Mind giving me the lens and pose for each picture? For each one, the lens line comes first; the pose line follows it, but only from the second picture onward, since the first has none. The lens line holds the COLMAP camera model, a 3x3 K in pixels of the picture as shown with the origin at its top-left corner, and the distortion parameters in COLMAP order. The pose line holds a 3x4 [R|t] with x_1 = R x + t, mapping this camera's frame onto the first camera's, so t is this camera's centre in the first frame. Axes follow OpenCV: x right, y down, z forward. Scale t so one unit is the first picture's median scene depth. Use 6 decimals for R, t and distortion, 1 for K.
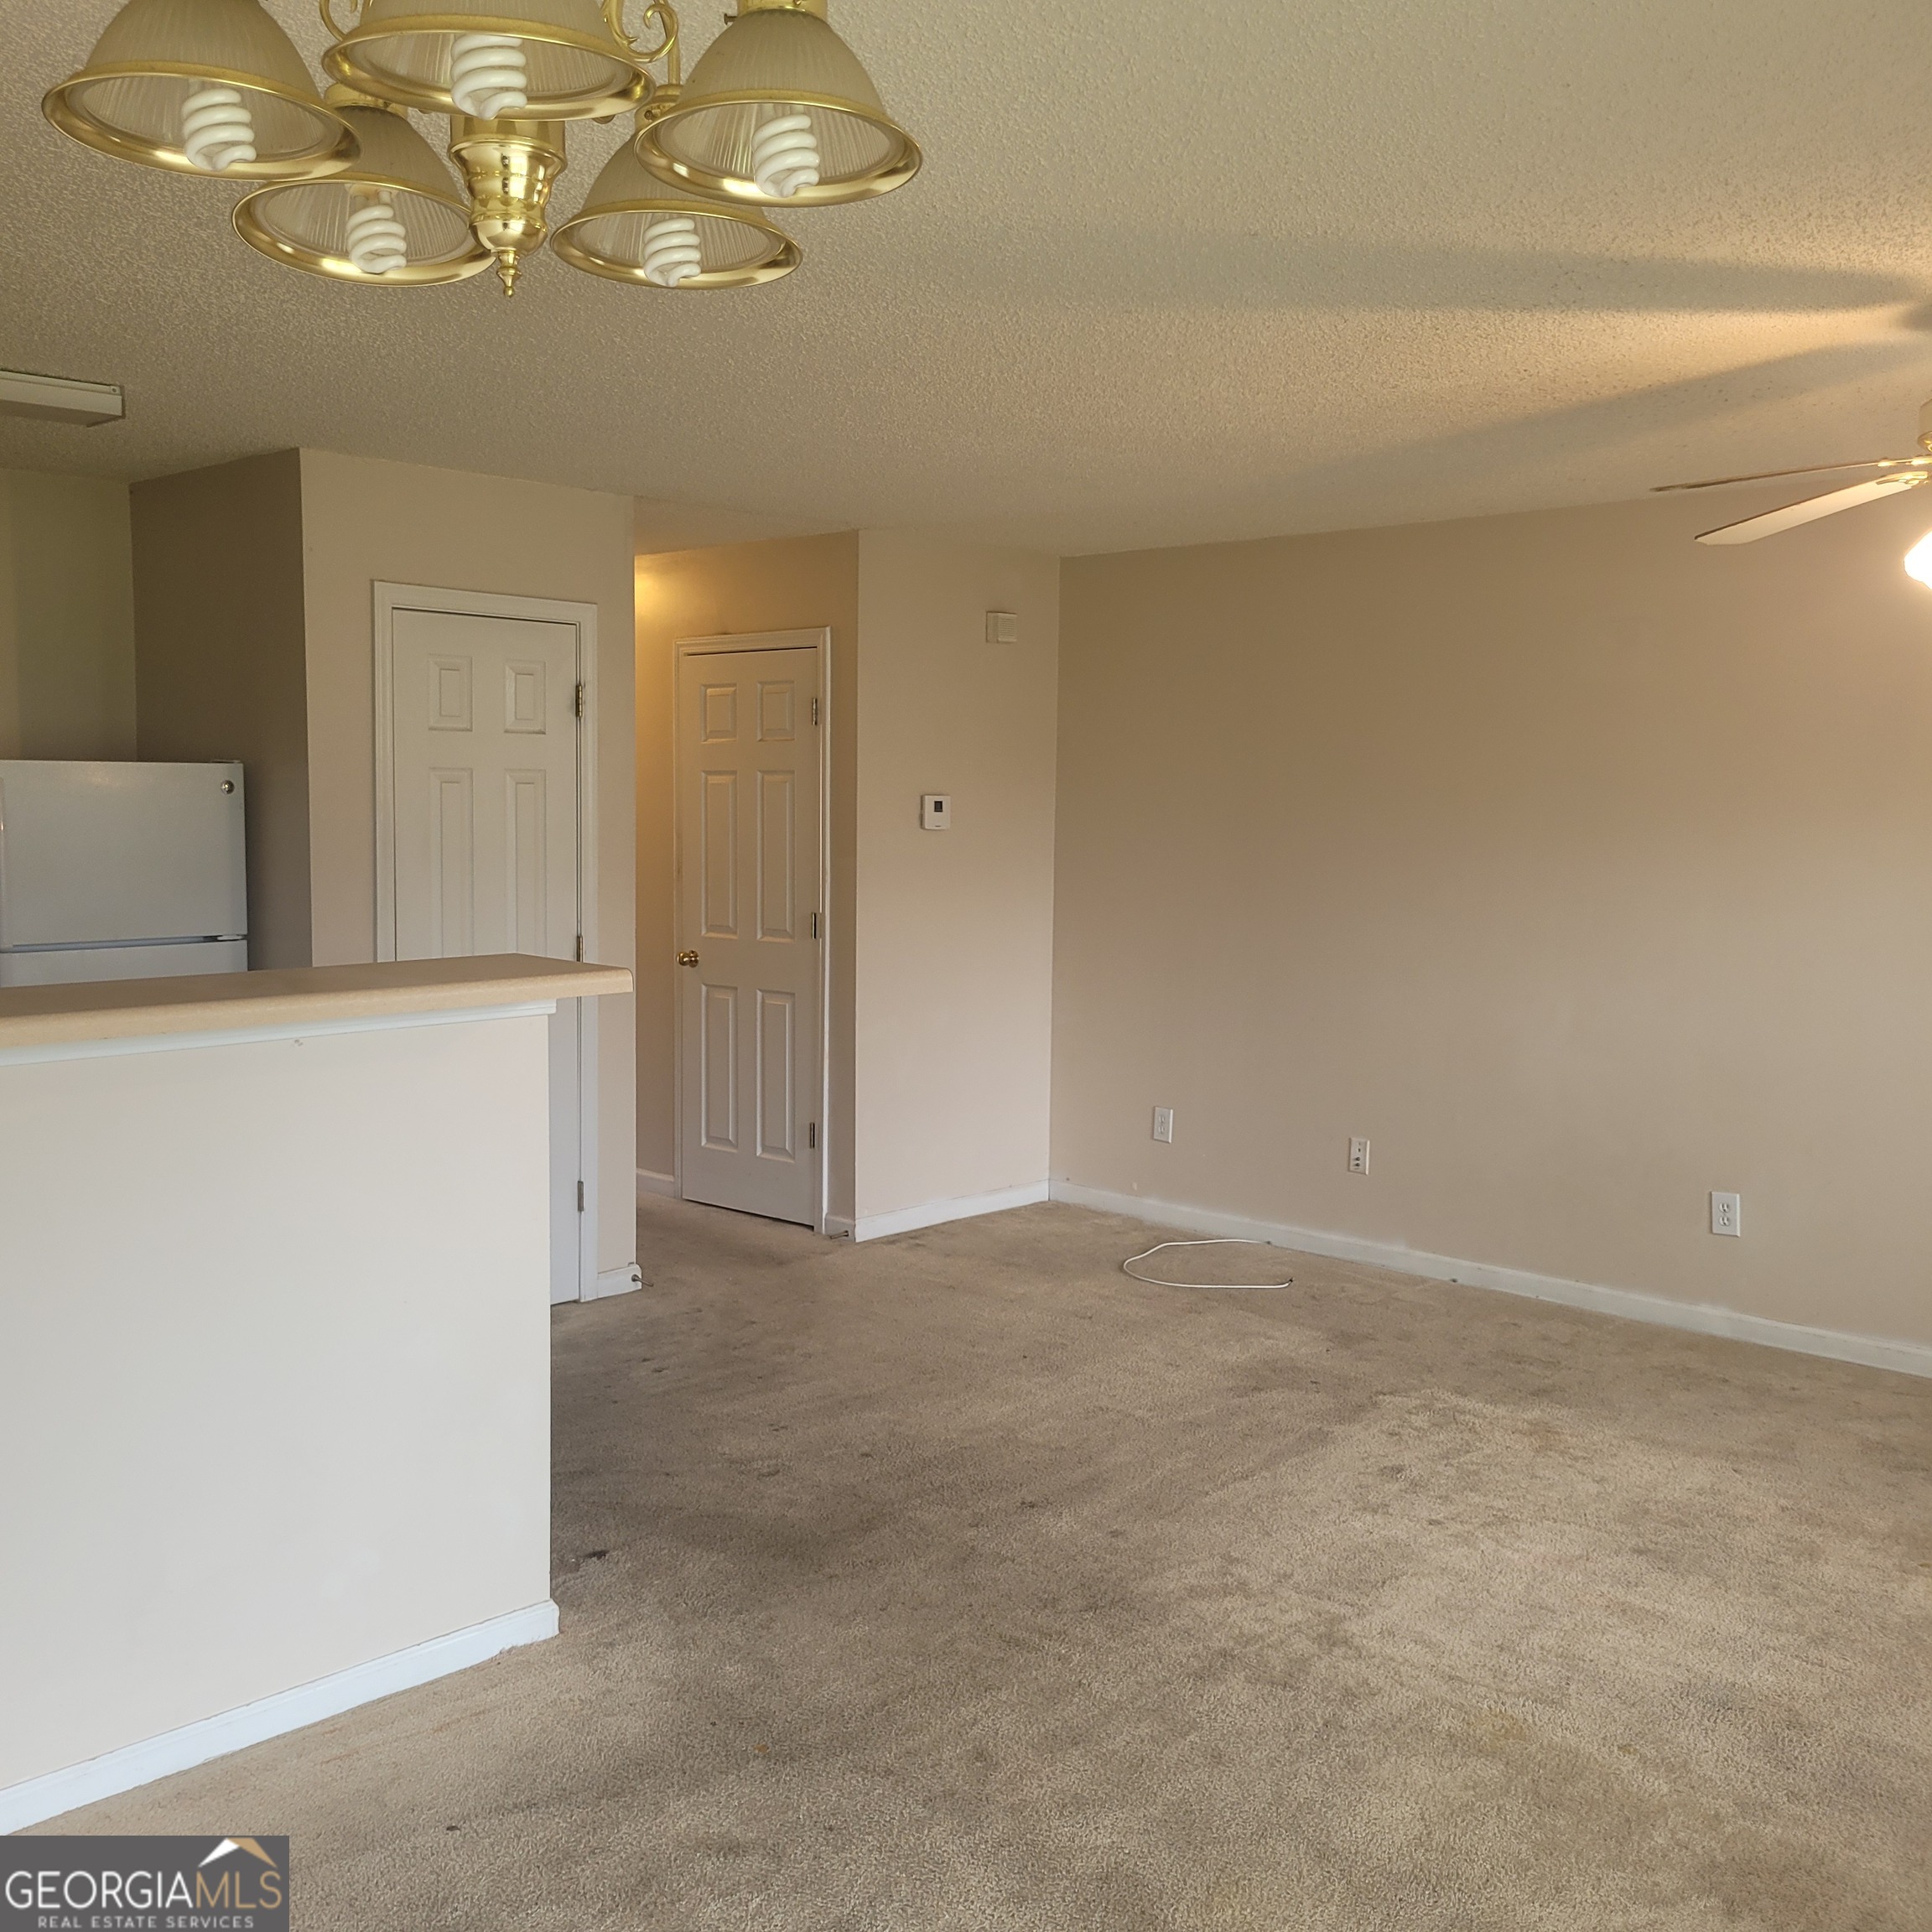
lens RADIAL K [[1961.4, 0, 961.7], [0, 1961.4, 976.7], [0, 0, 1]] dist [0.087207, -0.104604]
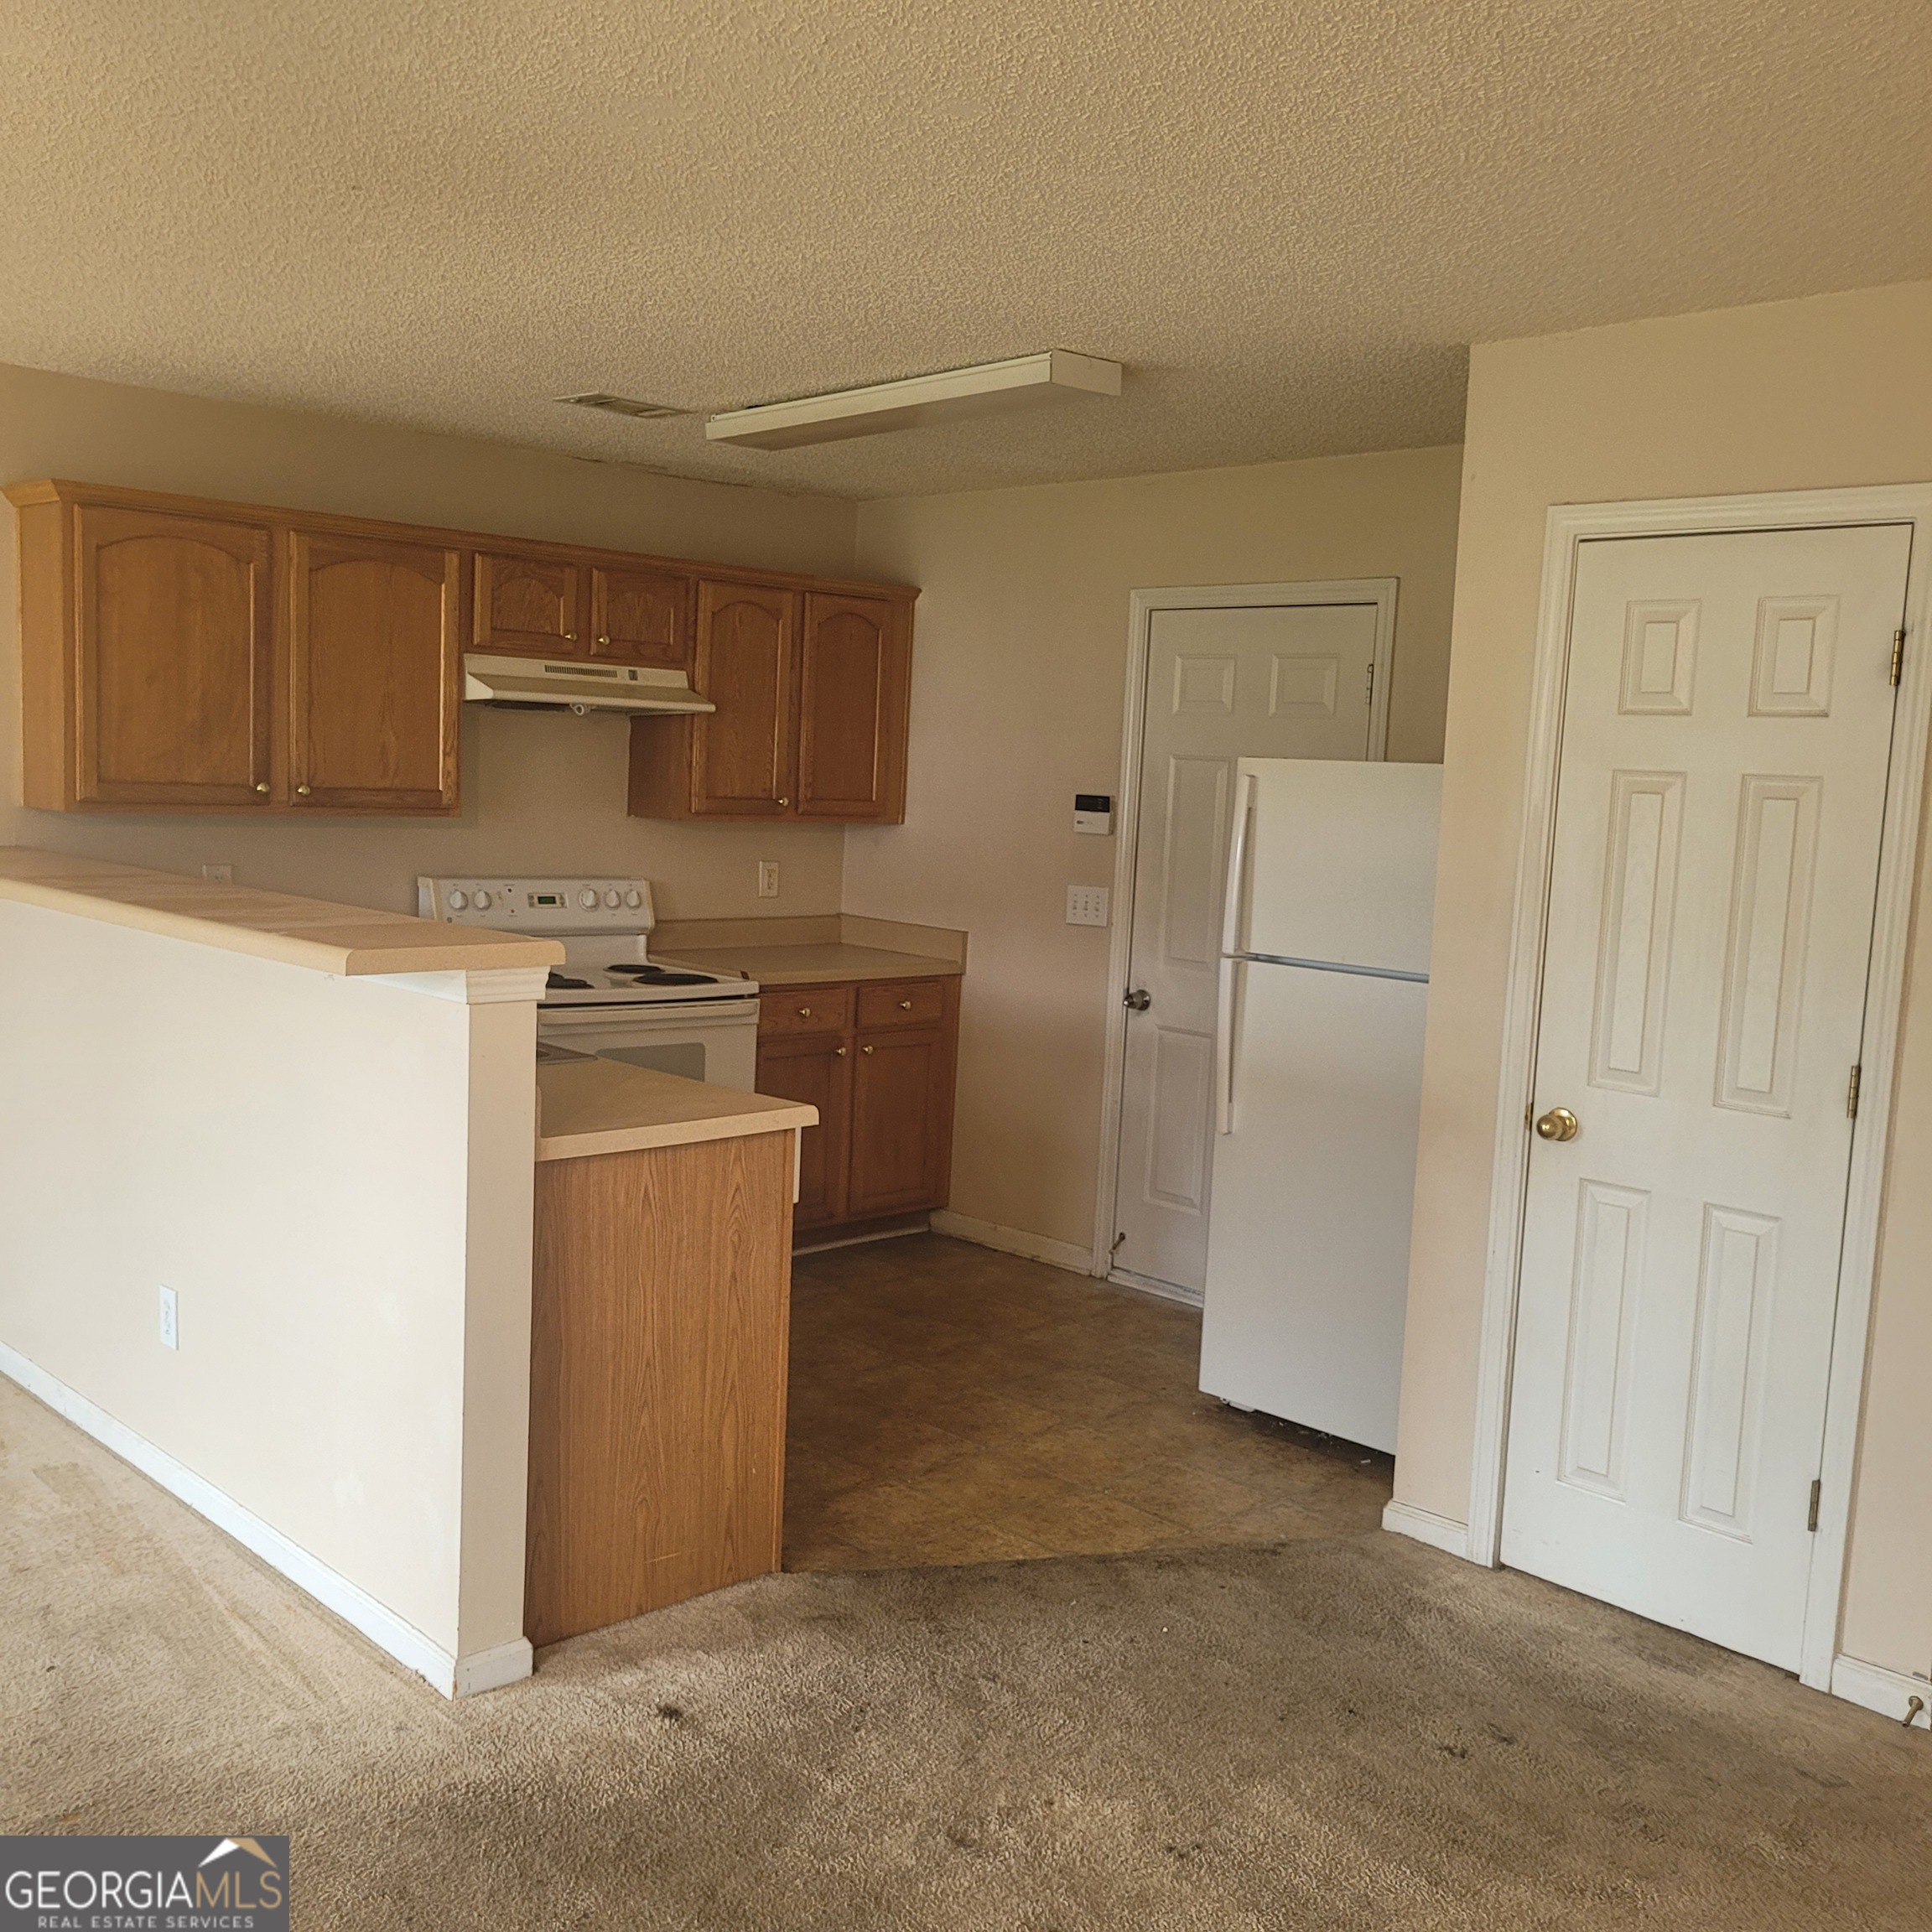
lens RADIAL K [[1961.4, 0, 961.7], [0, 1961.4, 976.7], [0, 0, 1]] dist [0.087207, -0.104604]
pose [[-0.043594, 0.091910, -0.994813, 0.417920], [-0.144075, 0.984772, 0.097296, -0.068638], [0.988606, 0.147569, -0.029688, 0.795583]]
